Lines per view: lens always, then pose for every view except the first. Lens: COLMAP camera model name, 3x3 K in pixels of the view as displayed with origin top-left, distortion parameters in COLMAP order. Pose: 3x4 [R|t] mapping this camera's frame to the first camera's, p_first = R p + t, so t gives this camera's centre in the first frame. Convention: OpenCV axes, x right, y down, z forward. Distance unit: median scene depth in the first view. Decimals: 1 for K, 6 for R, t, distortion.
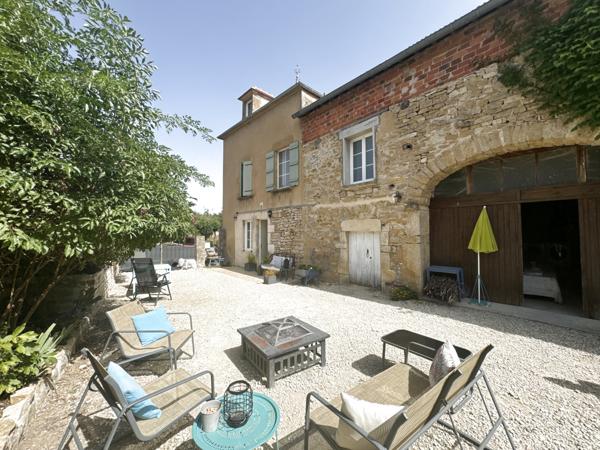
lens RADIAL K [[240.7, 0, 300.3], [0, 240.7, 225.4], [0, 0, 1]] dist [-0.000268, -0.000196]
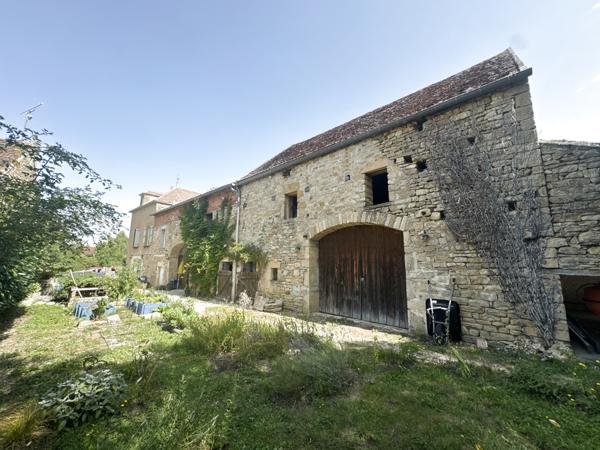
lens RADIAL K [[240.7, 0, 301.1], [0, 240.7, 225.9], [0, 0, 1]] dist [-0.000268, -0.000196]
pose [[0.992369, 0.027575, 0.120181, 1.447237], [-0.012343, 0.991993, -0.125688, -0.103494], [-0.122685, 0.123245, 0.984763, -1.834999]]
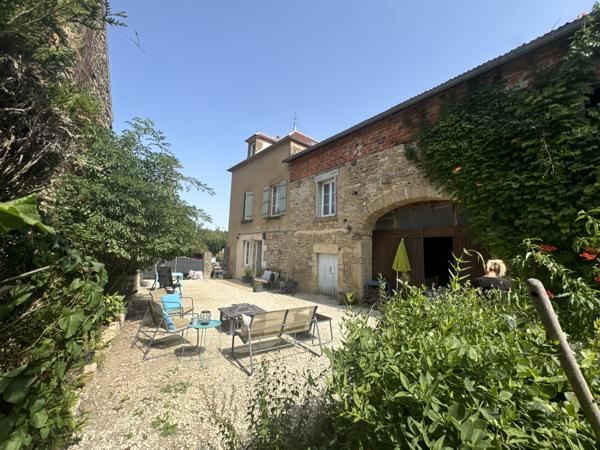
lens RADIAL K [[240.7, 0, 299.0], [0, 240.7, 225.3], [0, 0, 1]] dist [-0.000268, -0.000196]
pose [[0.998181, 0.028823, -0.052957, 0.171254], [-0.032836, 0.996527, -0.076525, -0.021569], [0.050567, 0.078125, 0.995660, -0.323953]]
